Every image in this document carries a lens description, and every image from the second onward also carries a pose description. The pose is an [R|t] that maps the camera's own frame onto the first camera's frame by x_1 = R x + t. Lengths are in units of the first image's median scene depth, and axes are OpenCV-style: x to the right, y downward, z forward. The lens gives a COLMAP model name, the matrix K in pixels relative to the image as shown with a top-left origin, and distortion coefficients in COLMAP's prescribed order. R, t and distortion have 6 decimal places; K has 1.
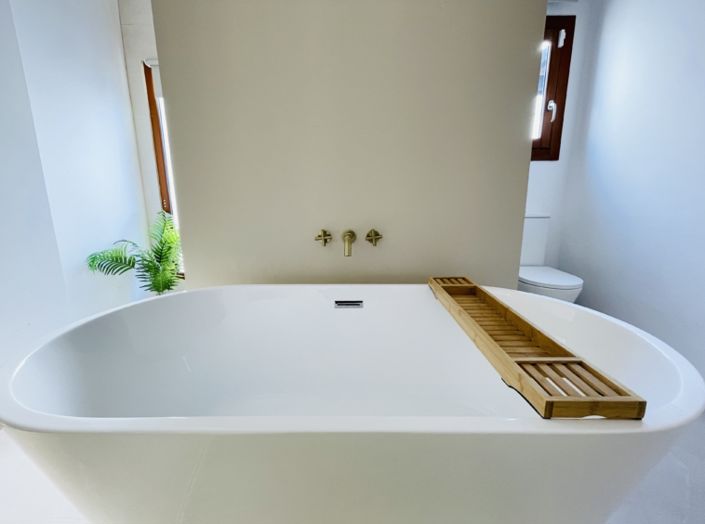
lens RADIAL K [[284.0, 0, 353.8], [0, 284.0, 257.3], [0, 0, 1]] dist [0.001254, -0.001547]
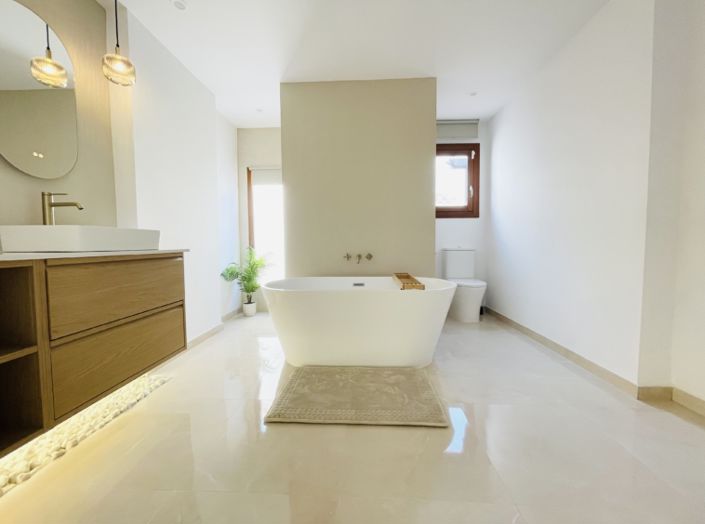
lens RADIAL K [[284.0, 0, 351.4], [0, 284.0, 259.2], [0, 0, 1]] dist [0.001254, -0.001547]
pose [[0.999307, 0.000843, -0.037210, 0.007193], [-0.005643, 0.991618, -0.129080, 0.153298], [0.036790, 0.129201, 0.990936, -0.795286]]
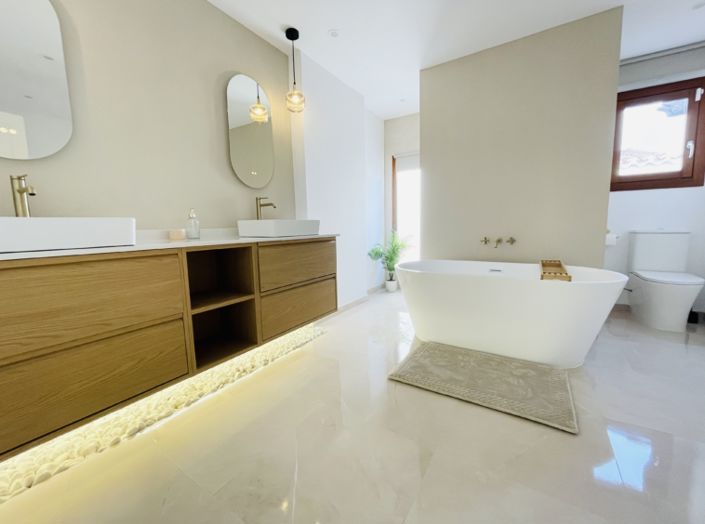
lens RADIAL K [[284.0, 0, 351.0], [0, 284.0, 260.4], [0, 0, 1]] dist [0.001254, -0.001547]
pose [[0.848537, 0.050859, -0.526686, 0.112084], [-0.080677, 0.996168, -0.033785, 0.148712], [0.522949, 0.071159, 0.849388, -0.868354]]
